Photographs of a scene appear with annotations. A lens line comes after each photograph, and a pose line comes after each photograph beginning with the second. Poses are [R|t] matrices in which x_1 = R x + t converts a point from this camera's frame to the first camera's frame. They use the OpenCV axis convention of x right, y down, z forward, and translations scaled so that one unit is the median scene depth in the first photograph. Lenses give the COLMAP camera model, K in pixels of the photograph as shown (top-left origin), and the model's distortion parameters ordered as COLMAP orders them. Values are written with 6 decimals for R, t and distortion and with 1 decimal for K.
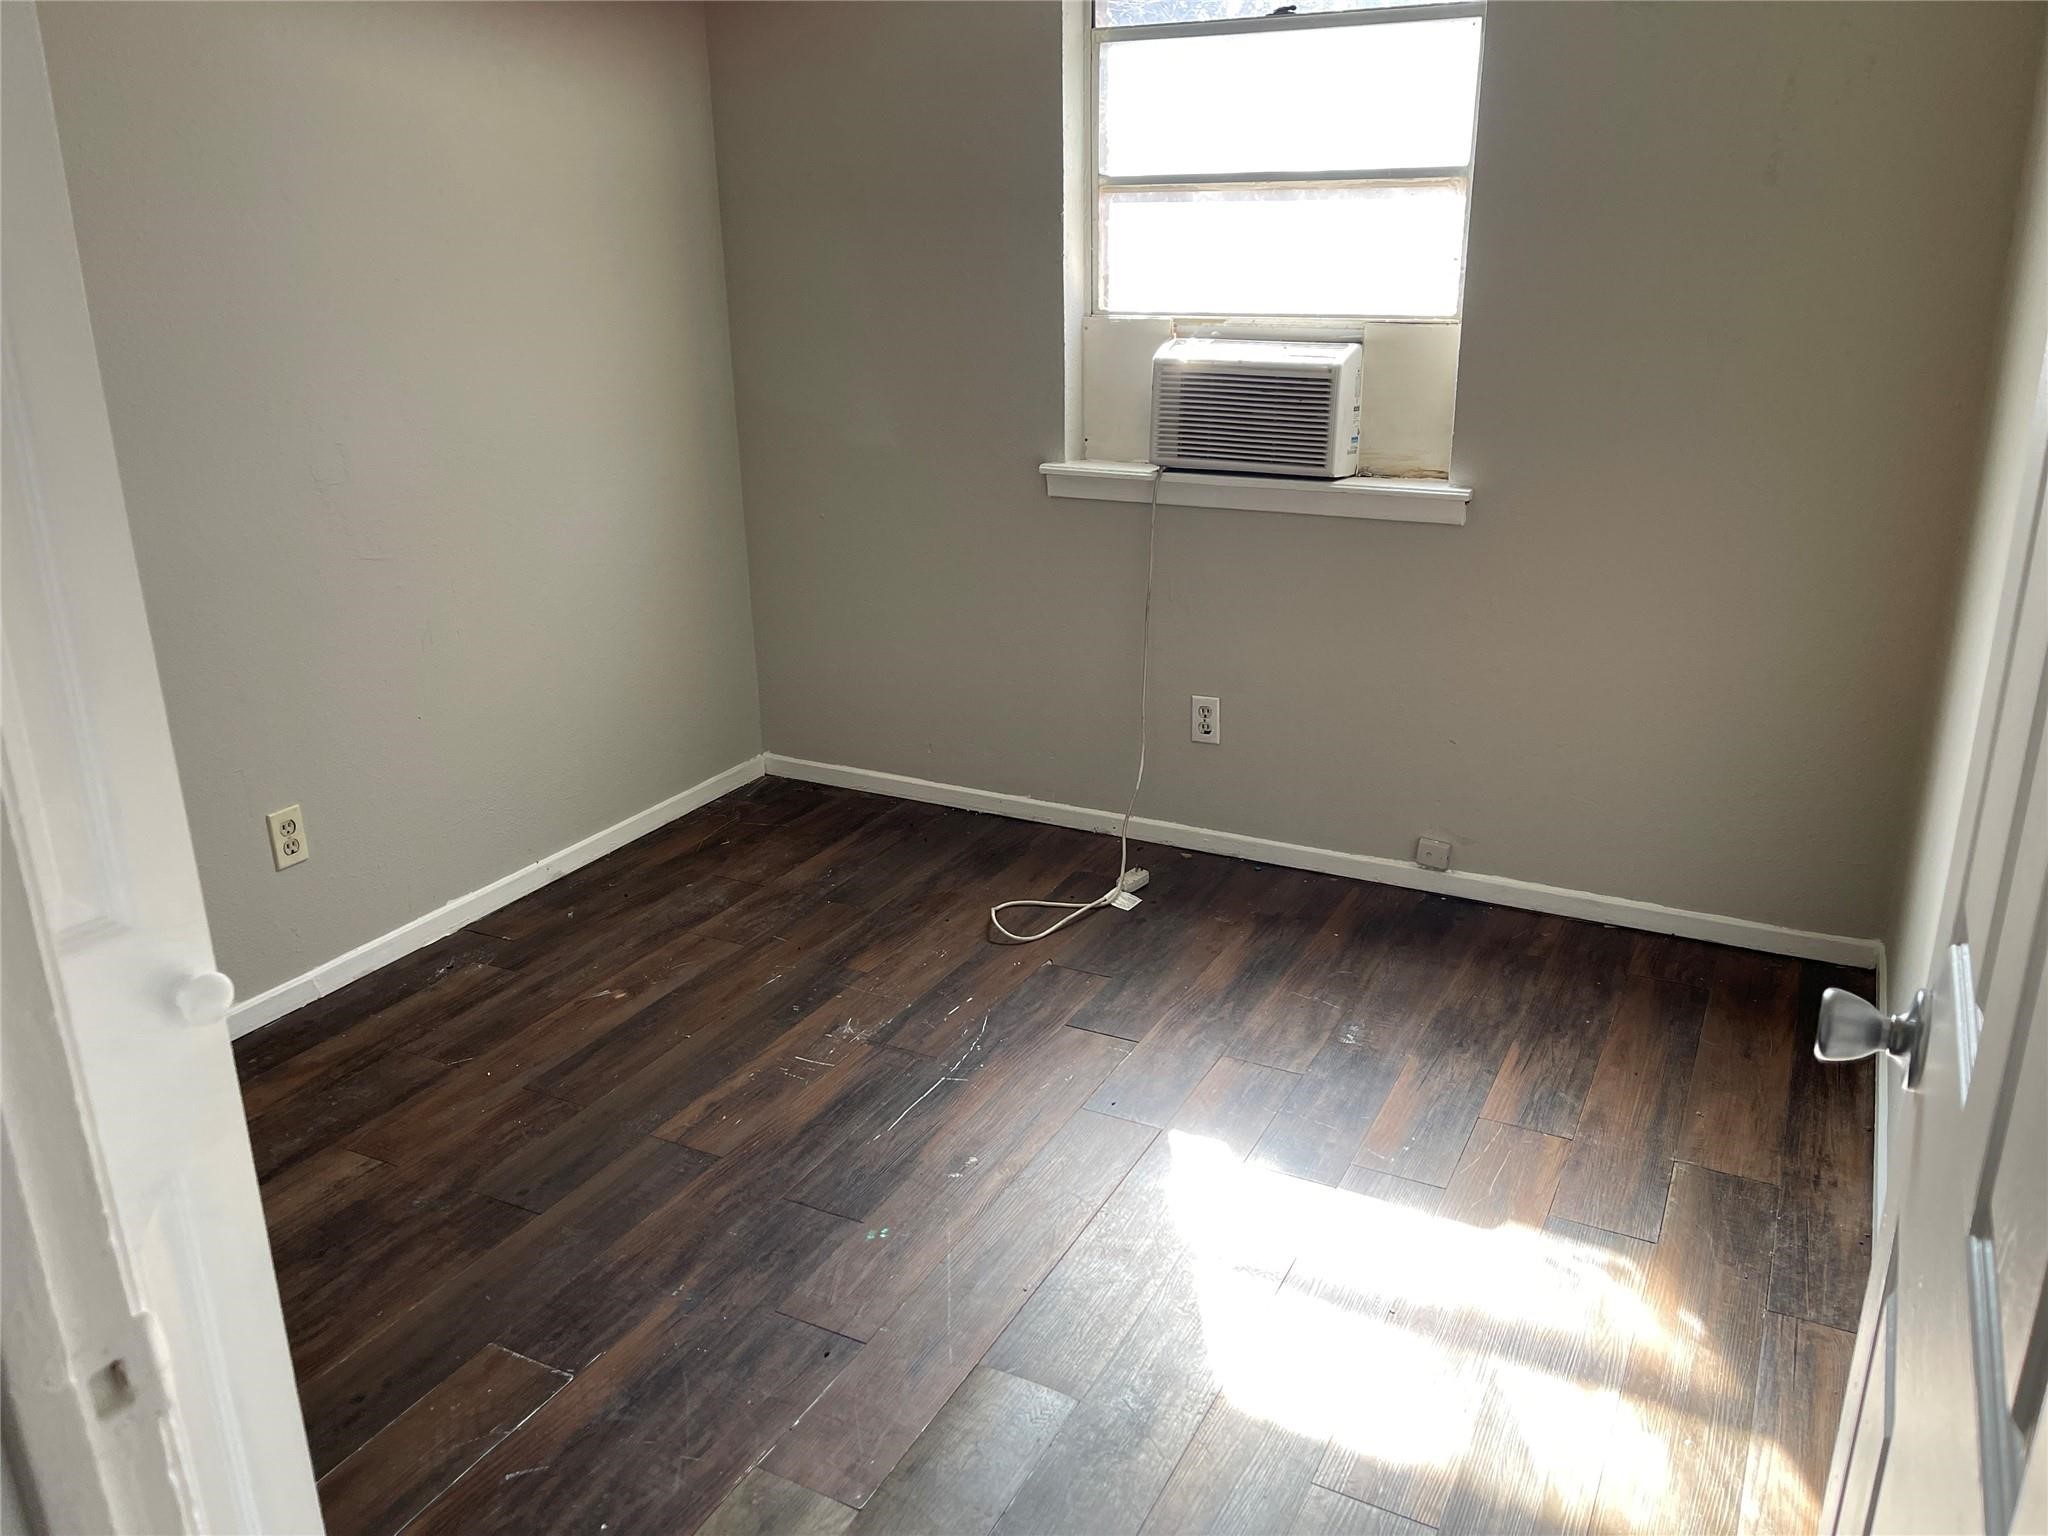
lens RADIAL K [[1526.9, 0, 1036.6], [0, 1526.9, 768.4], [0, 0, 1]] dist [0.063108, -0.001039]
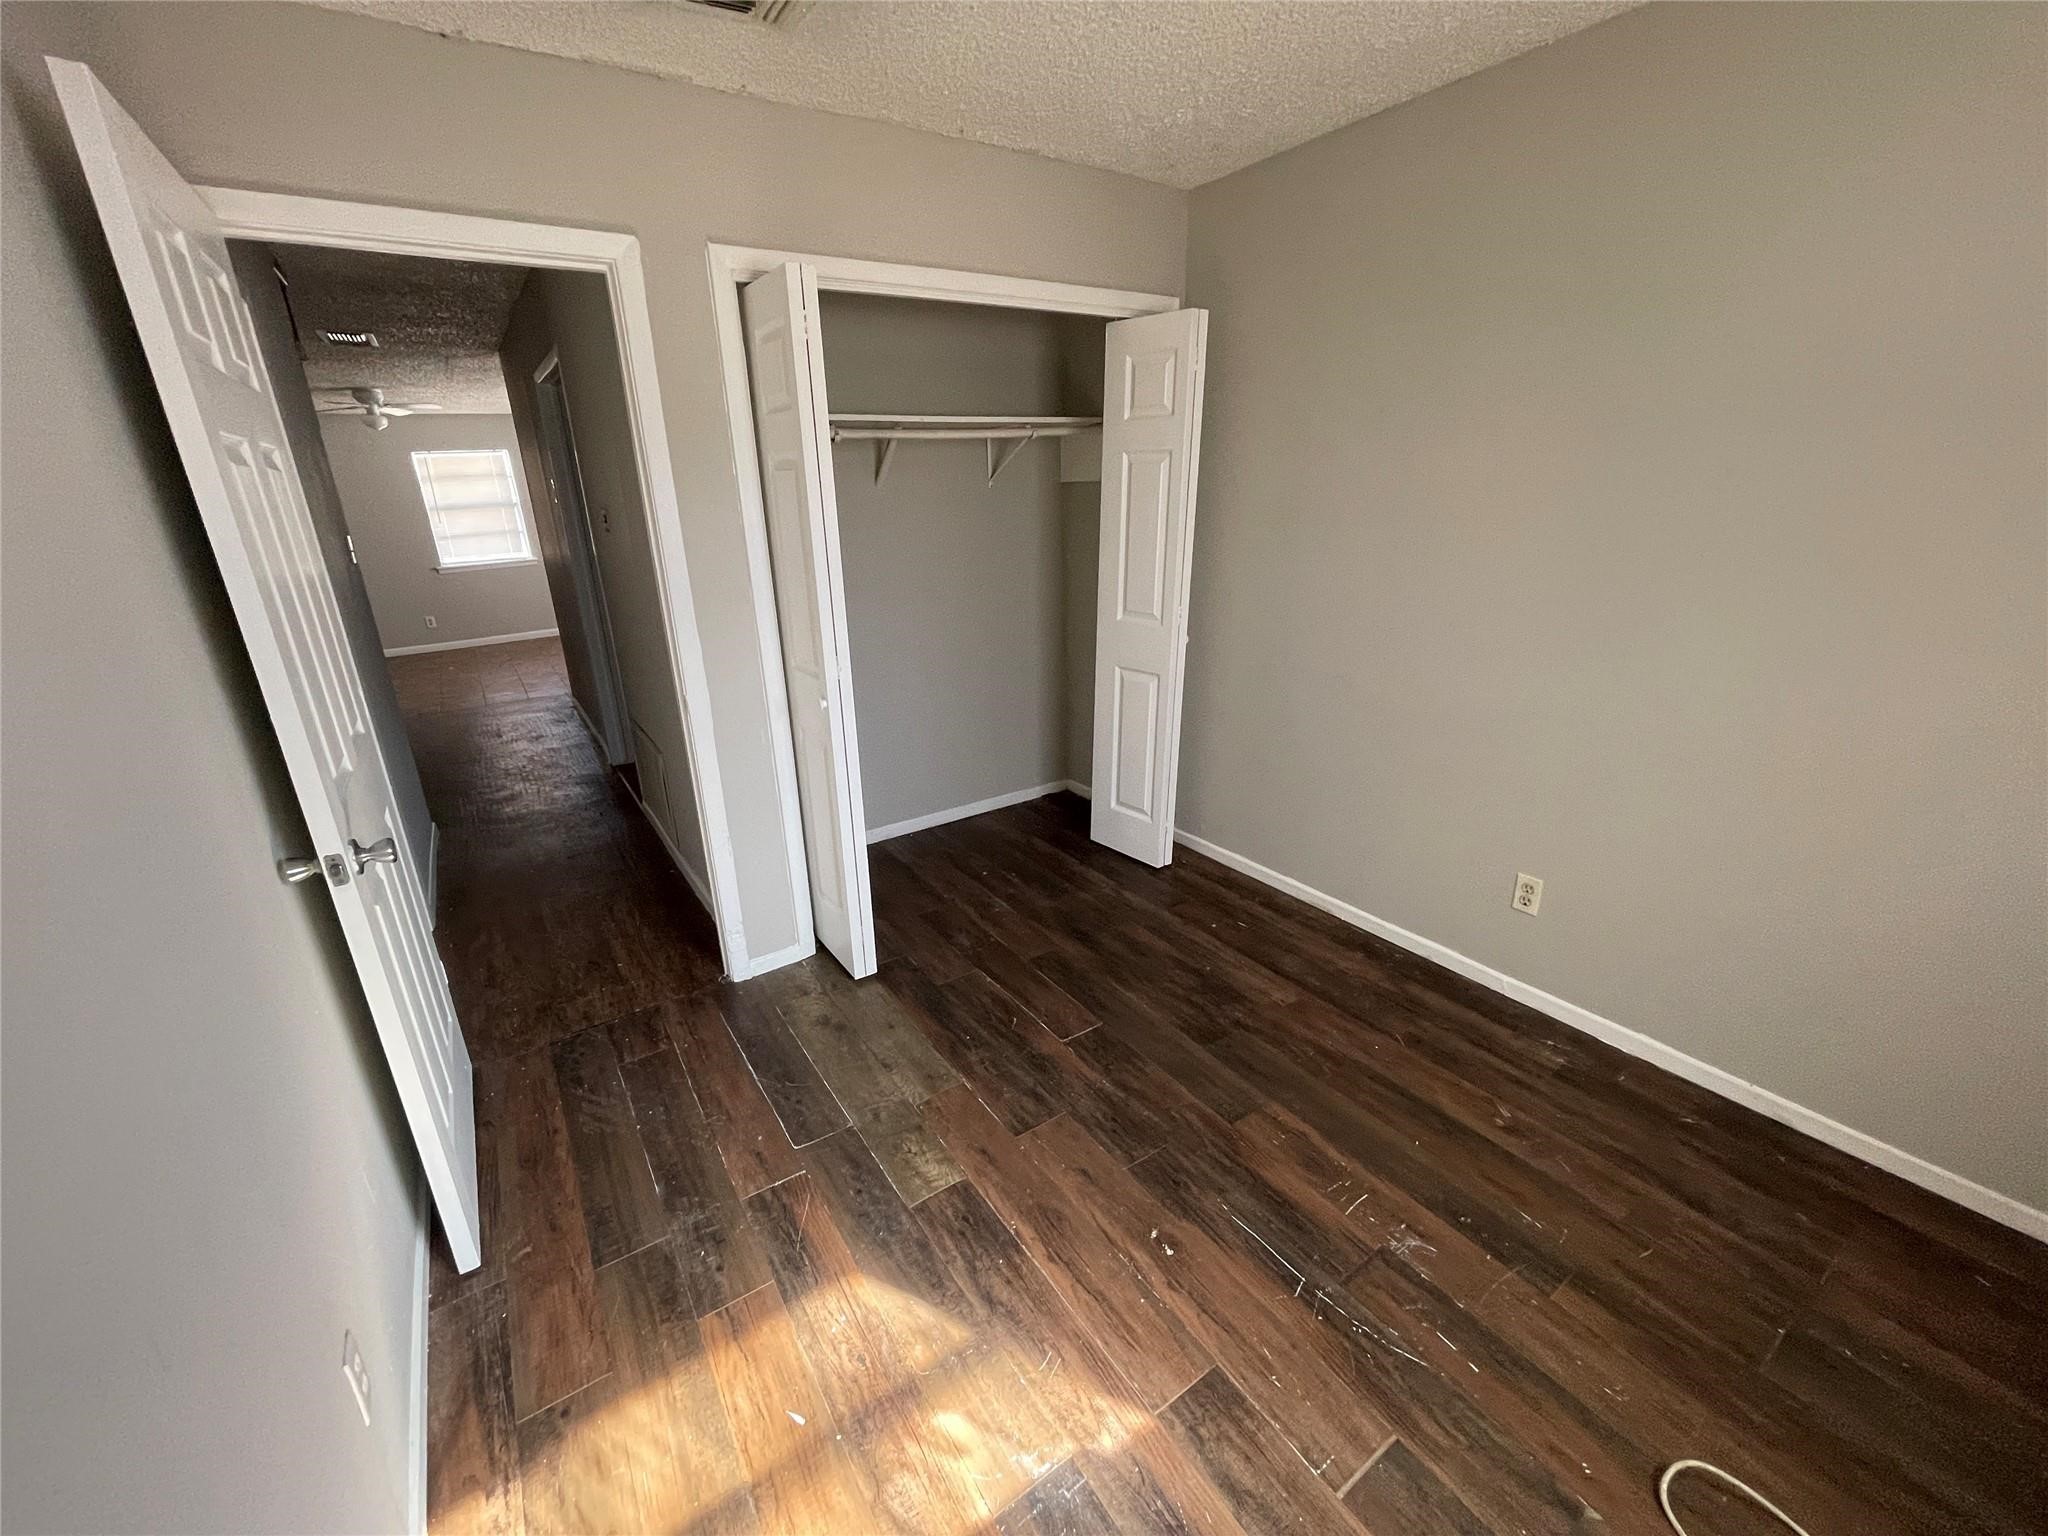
lens RADIAL K [[818.1, 0, 1012.1], [0, 818.1, 773.5], [0, 0, 1]] dist [0.001255, -0.000058]
pose [[-0.476940, 0.320921, -0.818253, 0.378090], [-0.261541, 0.836969, 0.480707, -0.310826], [0.839121, 0.443275, -0.315250, 0.785786]]
